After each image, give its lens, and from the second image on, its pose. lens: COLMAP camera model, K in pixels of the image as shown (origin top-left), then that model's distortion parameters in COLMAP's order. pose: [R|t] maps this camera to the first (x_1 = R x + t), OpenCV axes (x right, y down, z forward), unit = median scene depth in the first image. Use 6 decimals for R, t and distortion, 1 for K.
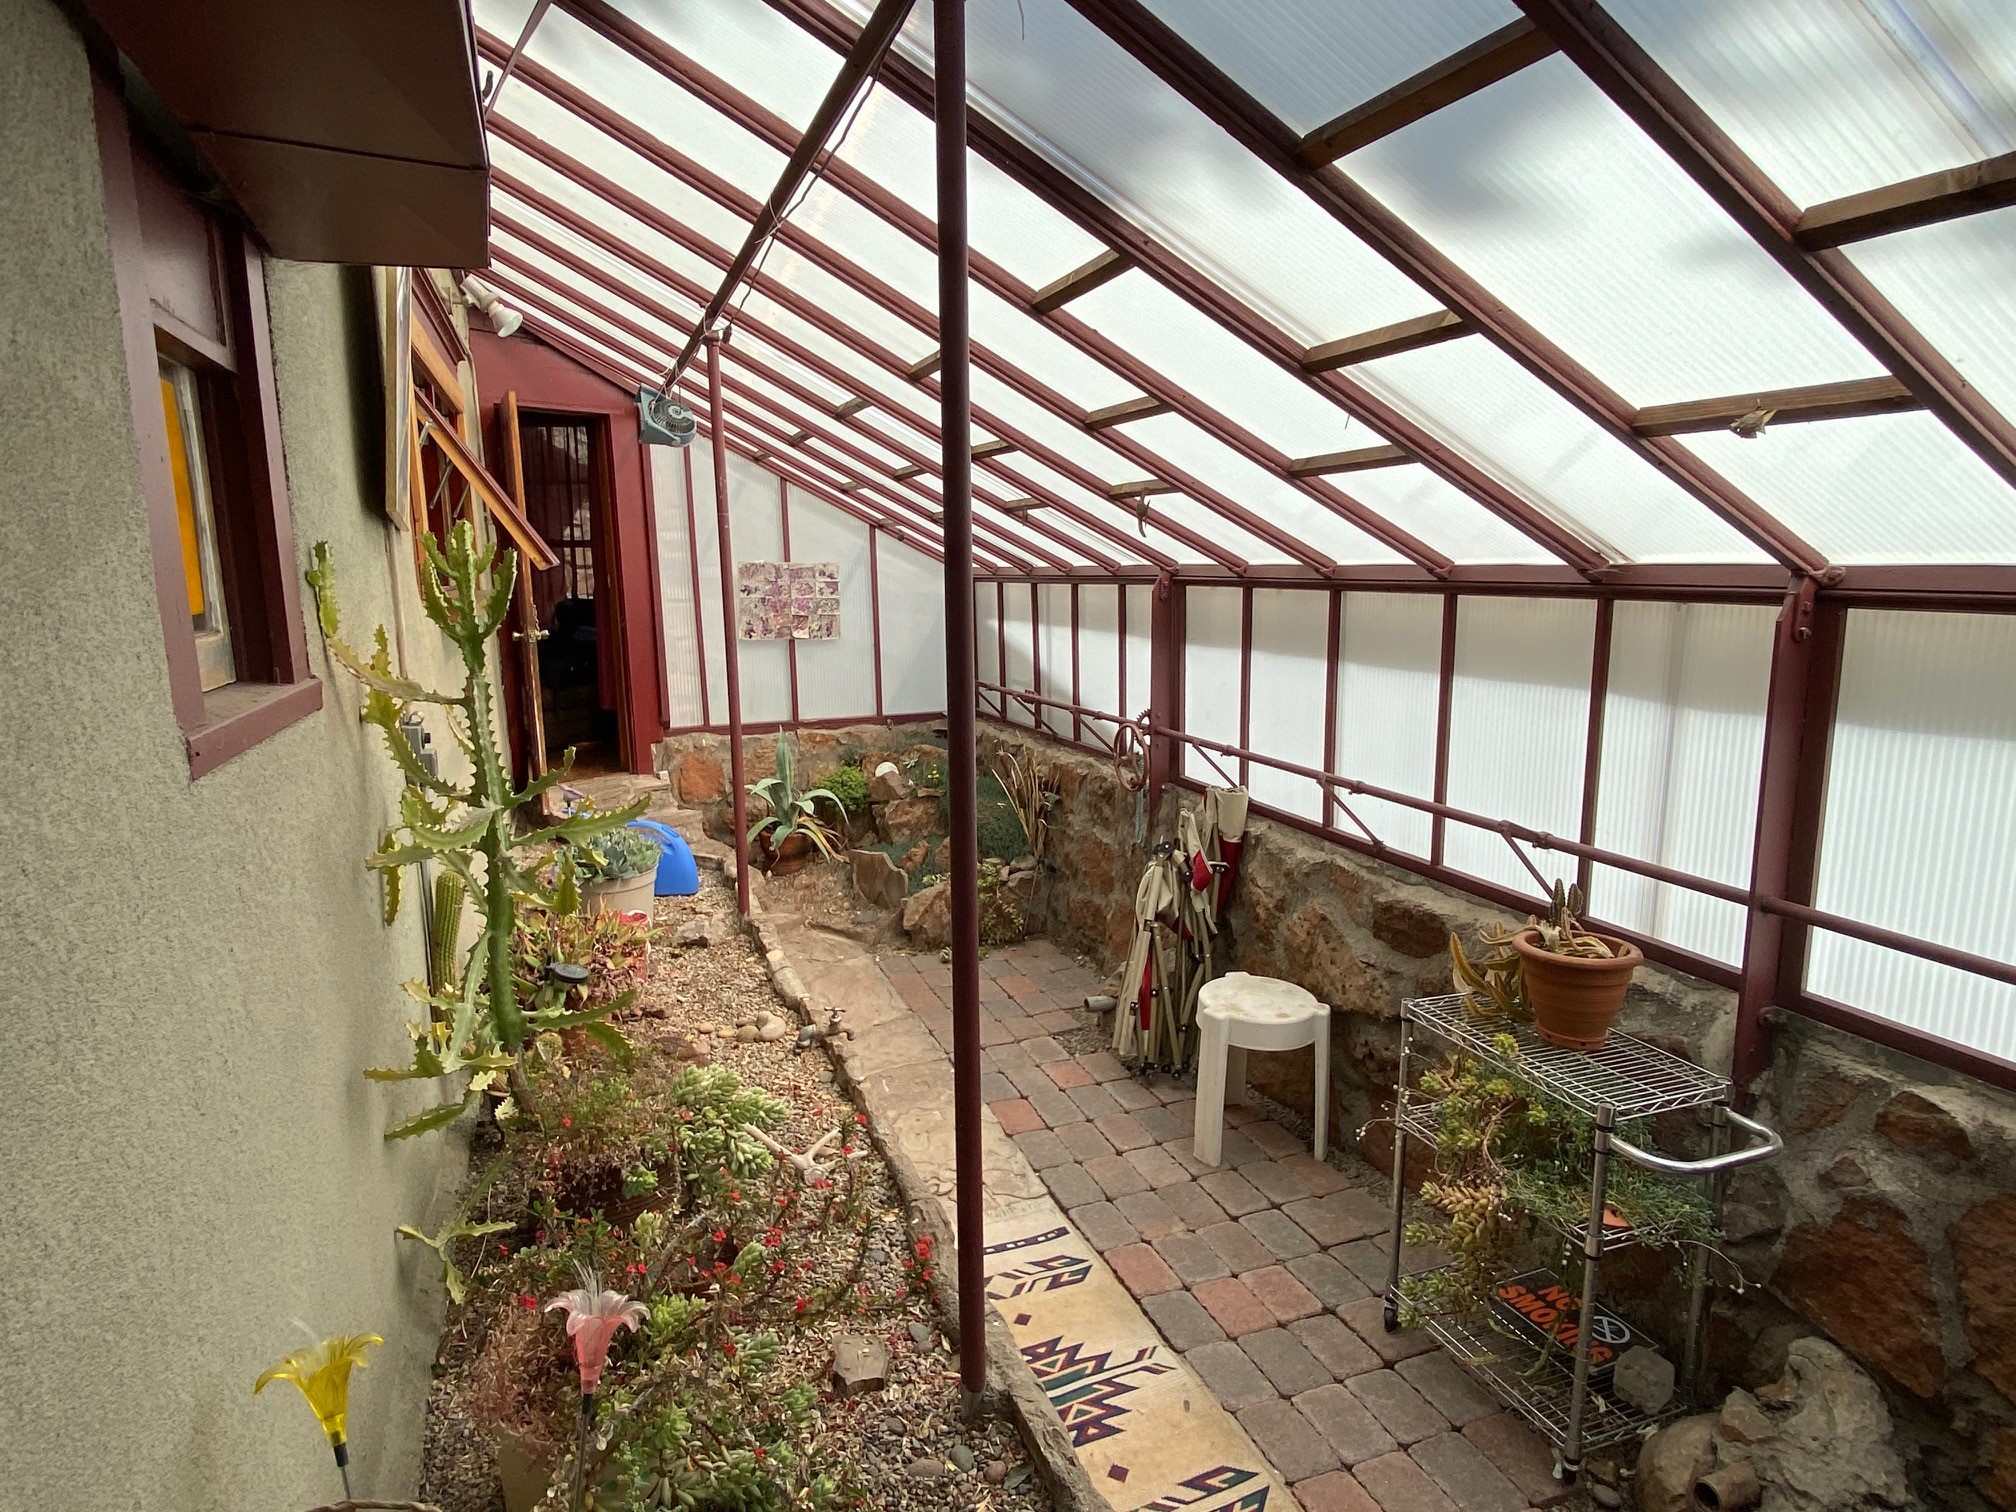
lens RADIAL K [[1157.5, 0, 987.1], [0, 1157.5, 768.1], [0, 0, 1]] dist [0.081554, -0.080679]
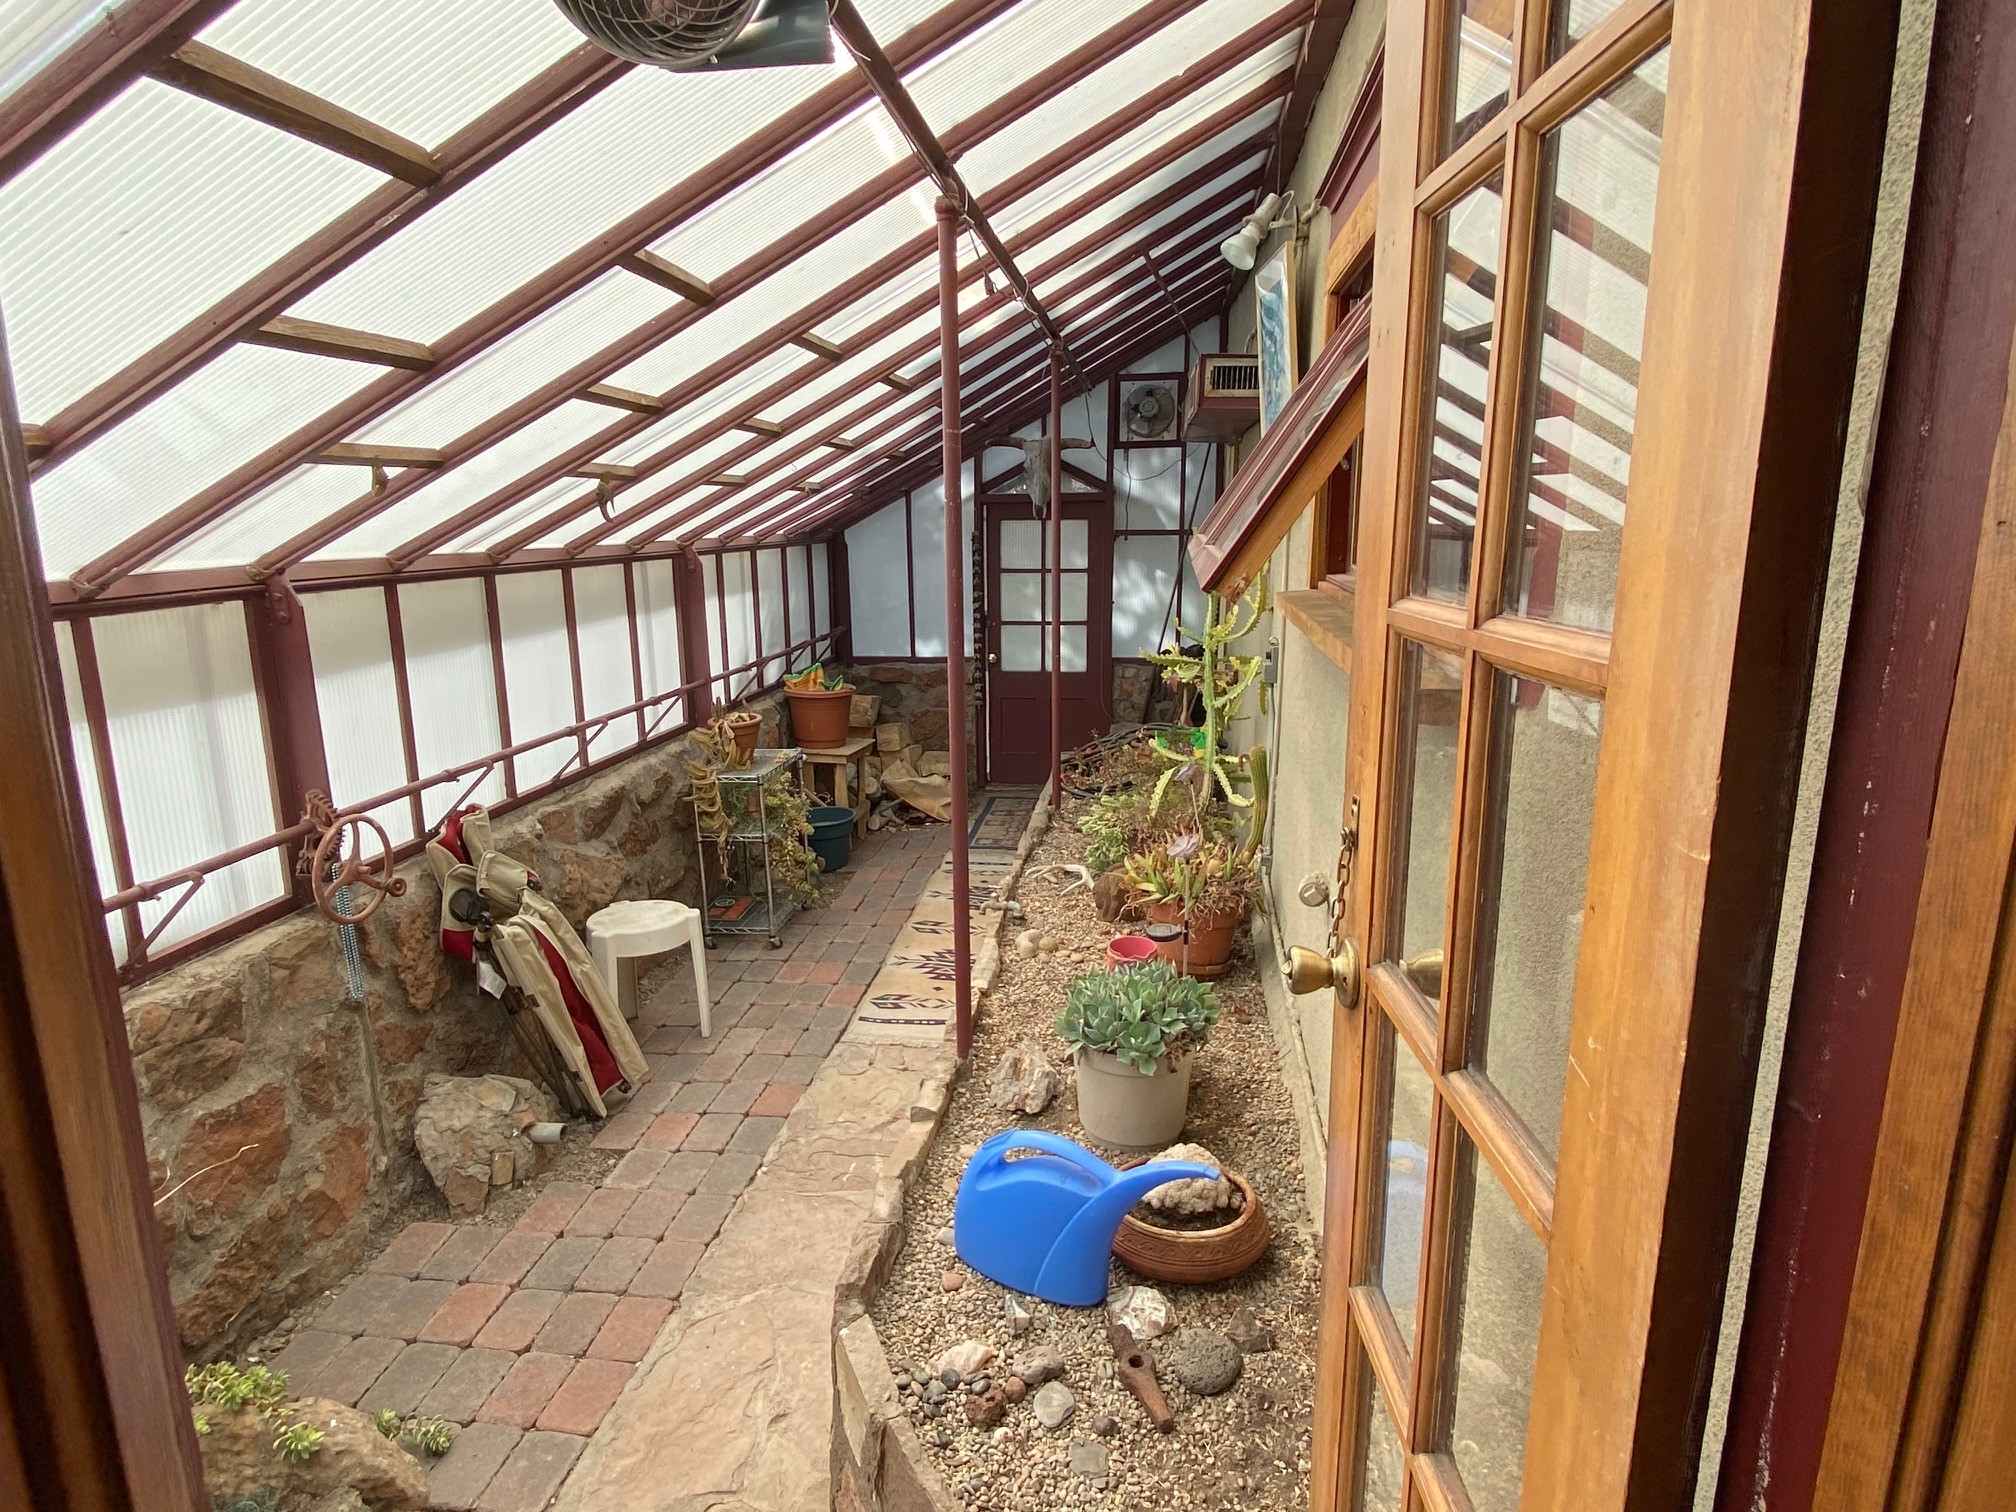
lens RADIAL K [[1157.5, 0, 987.1], [0, 1157.5, 768.1], [0, 0, 1]] dist [0.081554, -0.080679]
pose [[-0.878701, -0.040112, 0.475685, -0.581067], [0.149504, 0.923212, 0.354018, -0.279917], [-0.453358, 0.382193, -0.805230, 1.587726]]
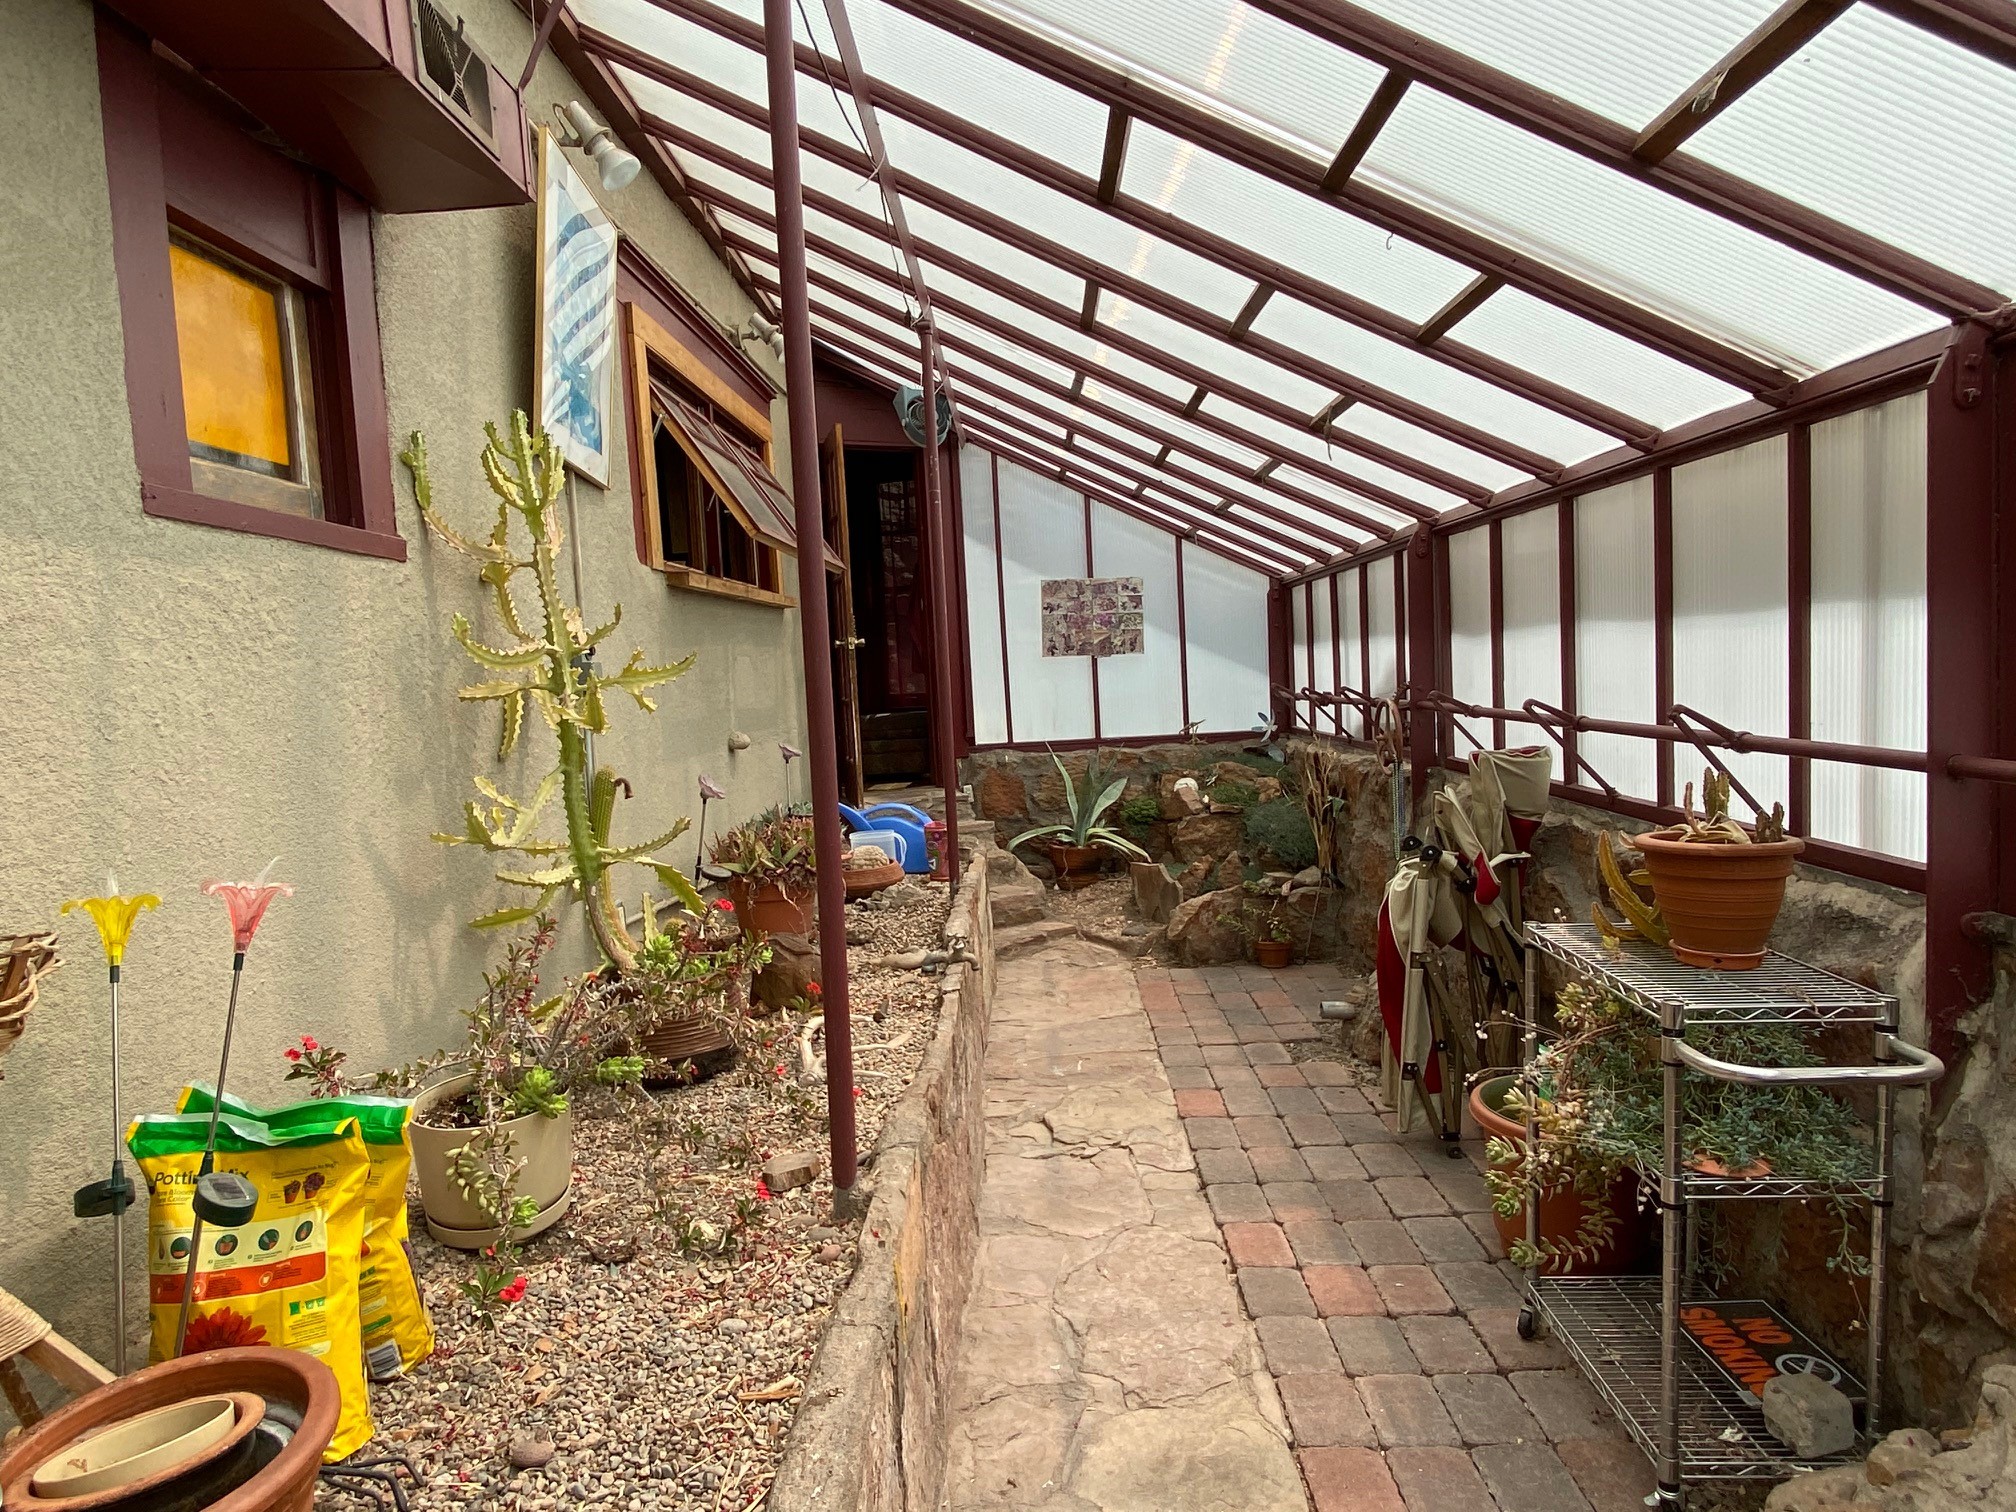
lens RADIAL K [[1234.9, 0, 1006.0], [0, 1234.9, 799.8], [0, 0, 1]] dist [0.030389, -0.044119]
pose [[0.915052, 0.000388, -0.403336, 0.264170], [-0.034566, 0.996396, -0.077462, 0.134851], [0.401852, 0.084824, 0.911767, 0.031378]]
